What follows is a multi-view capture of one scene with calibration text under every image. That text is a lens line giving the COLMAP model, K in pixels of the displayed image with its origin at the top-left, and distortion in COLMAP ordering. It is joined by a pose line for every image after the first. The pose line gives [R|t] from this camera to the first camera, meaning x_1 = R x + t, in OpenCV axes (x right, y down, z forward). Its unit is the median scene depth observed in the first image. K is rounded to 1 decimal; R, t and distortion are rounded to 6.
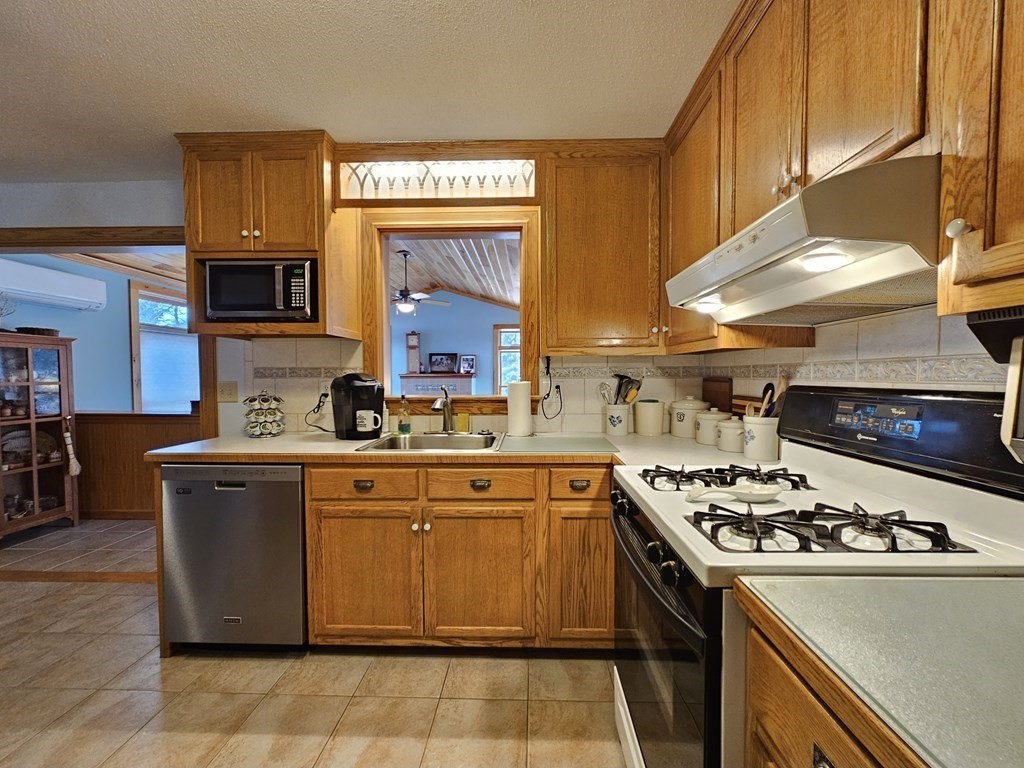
lens RADIAL K [[415.4, 0, 520.6], [0, 415.4, 387.4], [0, 0, 1]] dist [0.000913, -0.000426]
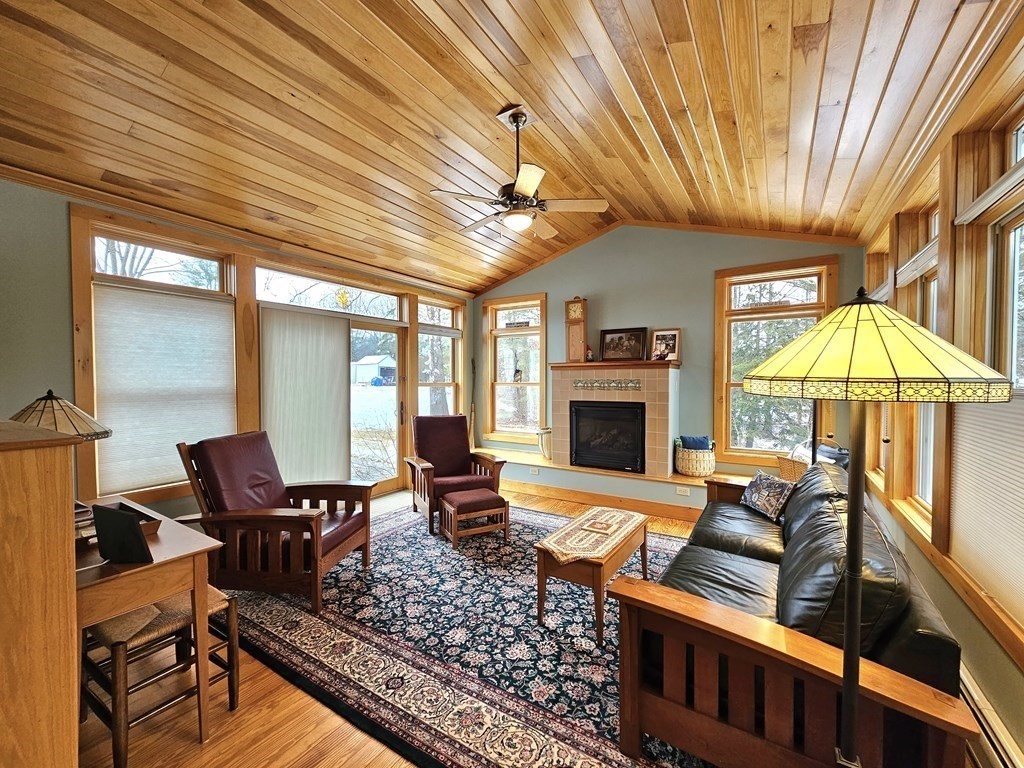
lens RADIAL K [[415.4, 0, 515.6], [0, 415.4, 388.1], [0, 0, 1]] dist [0.000913, -0.000426]
pose [[0.861009, 0.013930, -0.508400, -0.023790], [-0.016113, 0.999870, 0.000107, 0.013098], [0.508335, 0.008099, 0.861121, 0.781107]]
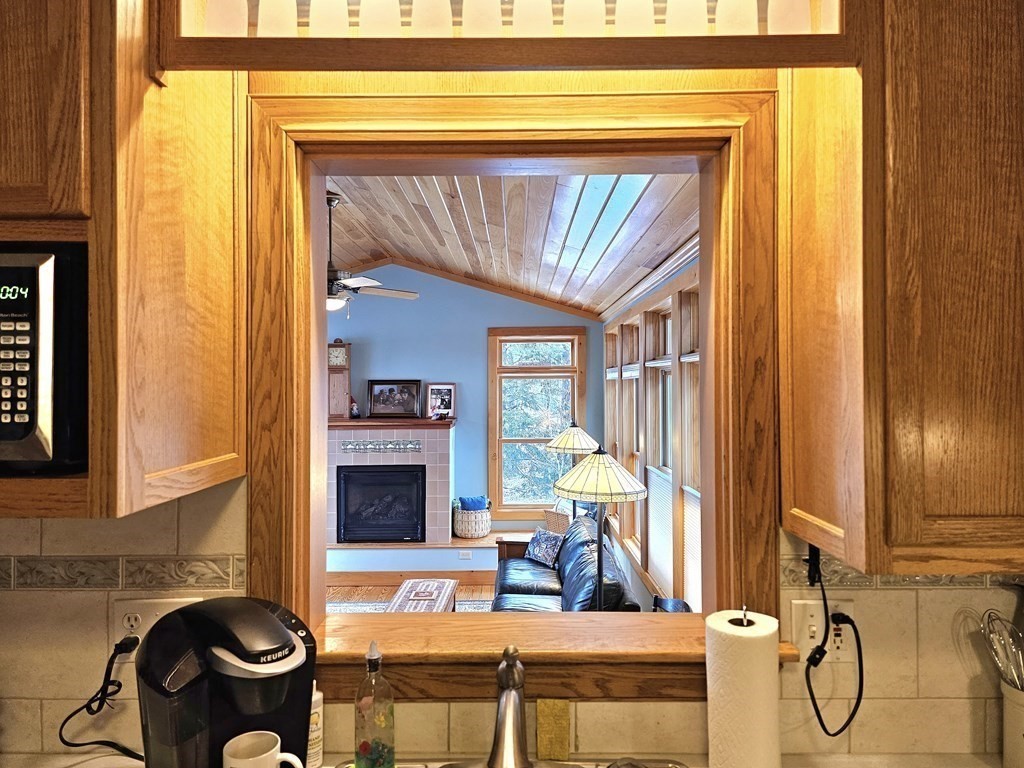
lens RADIAL K [[671.0, 0, 510.0], [0, 671.0, 380.0], [0, 0, 1]] dist [0.042757, -0.031498]
pose [[0.999852, -0.000455, 0.017212, -0.100781], [0.001128, 0.999235, -0.039088, -0.093624], [-0.017181, 0.039102, 0.999088, 0.254538]]
